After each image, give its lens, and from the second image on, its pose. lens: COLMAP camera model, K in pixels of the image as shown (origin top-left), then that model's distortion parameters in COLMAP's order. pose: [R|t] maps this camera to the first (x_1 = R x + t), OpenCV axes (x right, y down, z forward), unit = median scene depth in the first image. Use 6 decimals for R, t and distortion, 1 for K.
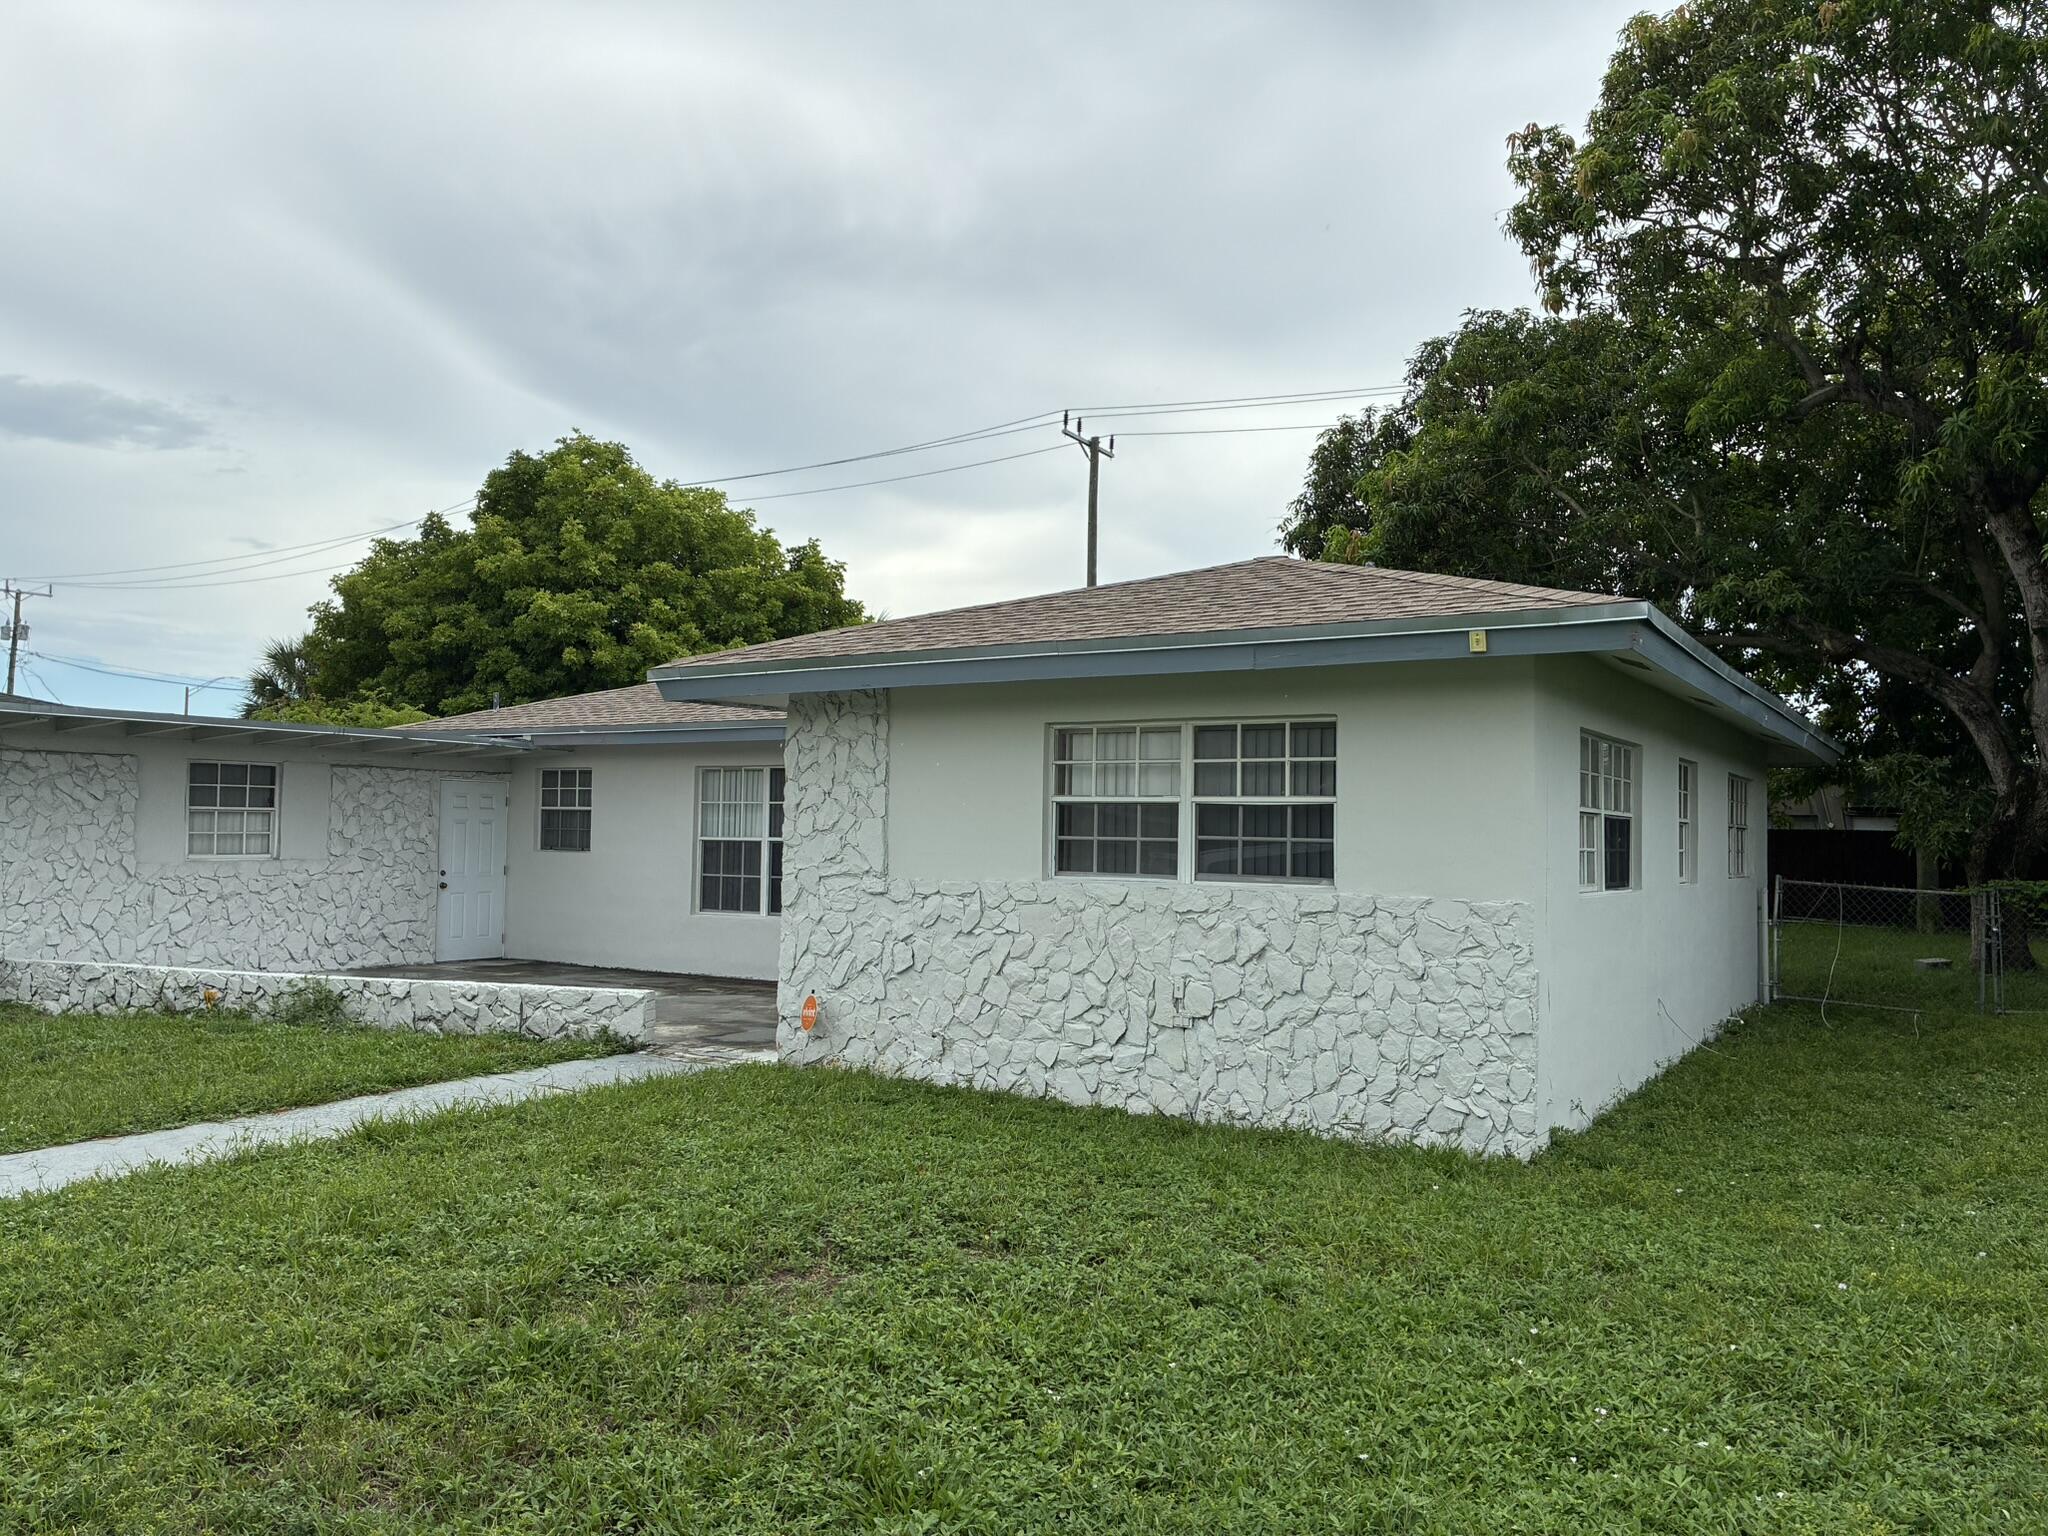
lens RADIAL K [[1558.7, 0, 1032.2], [0, 1558.7, 735.2], [0, 0, 1]] dist [0.099667, -0.184897]
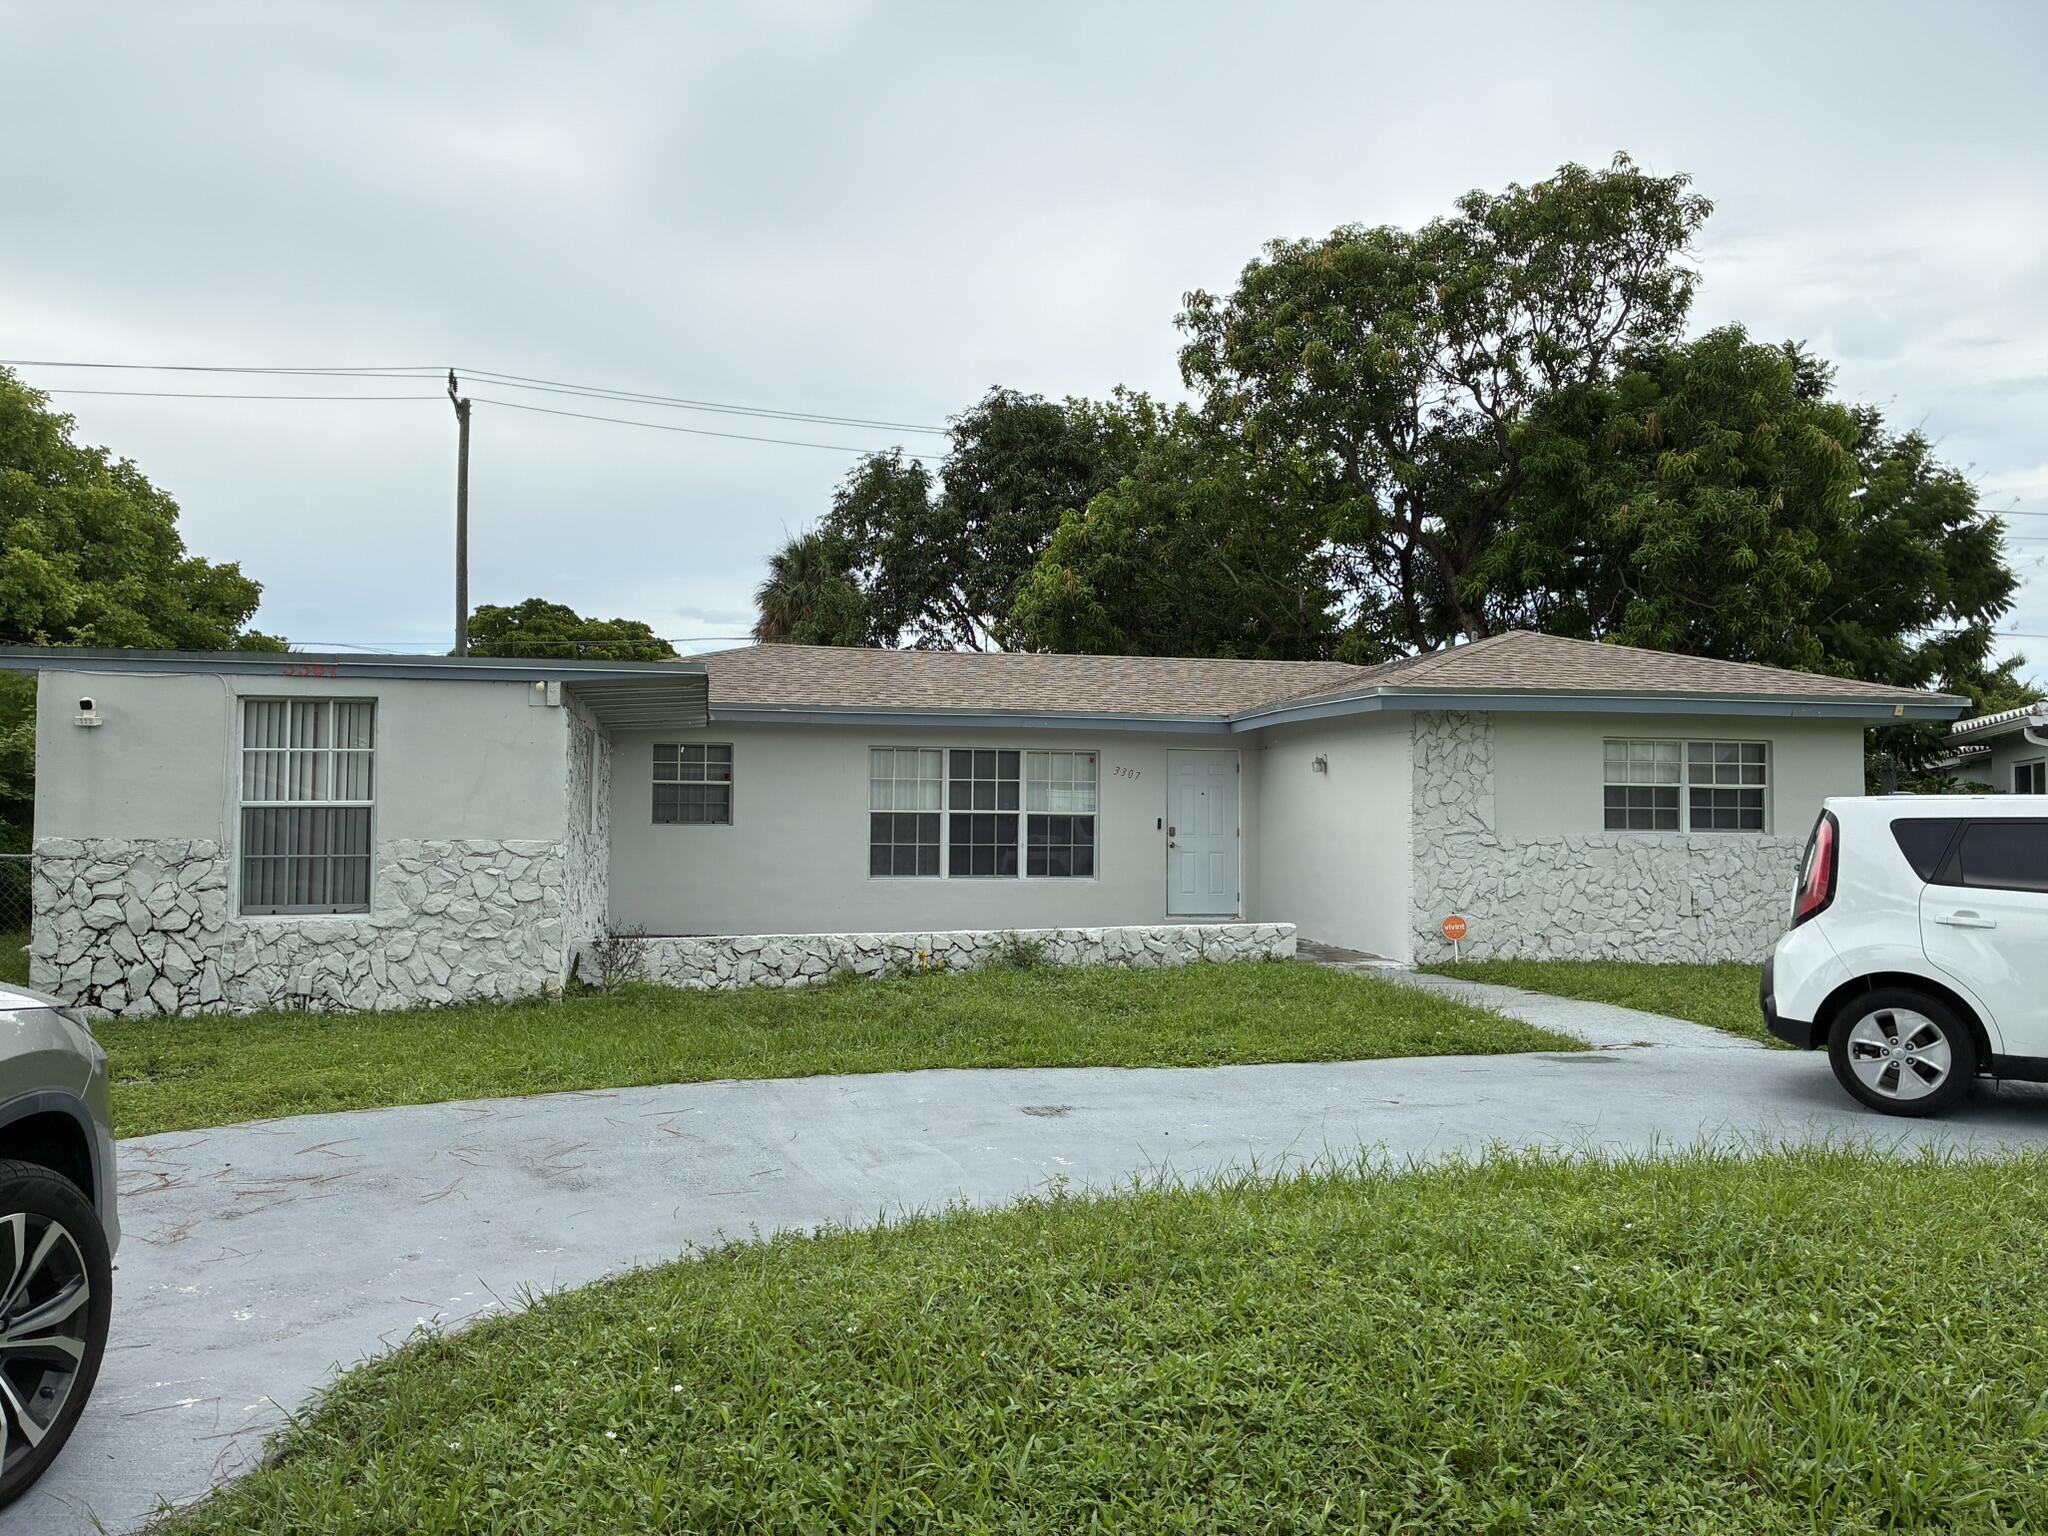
lens RADIAL K [[1529.4, 0, 1029.1], [0, 1529.4, 773.3], [0, 0, 1]] dist [0.005761, -0.026278]
pose [[0.733578, 0.015476, 0.679429, -1.504393], [-0.041116, 0.998920, 0.021641, 0.020502], [-0.678360, -0.043811, 0.733422, 0.244622]]
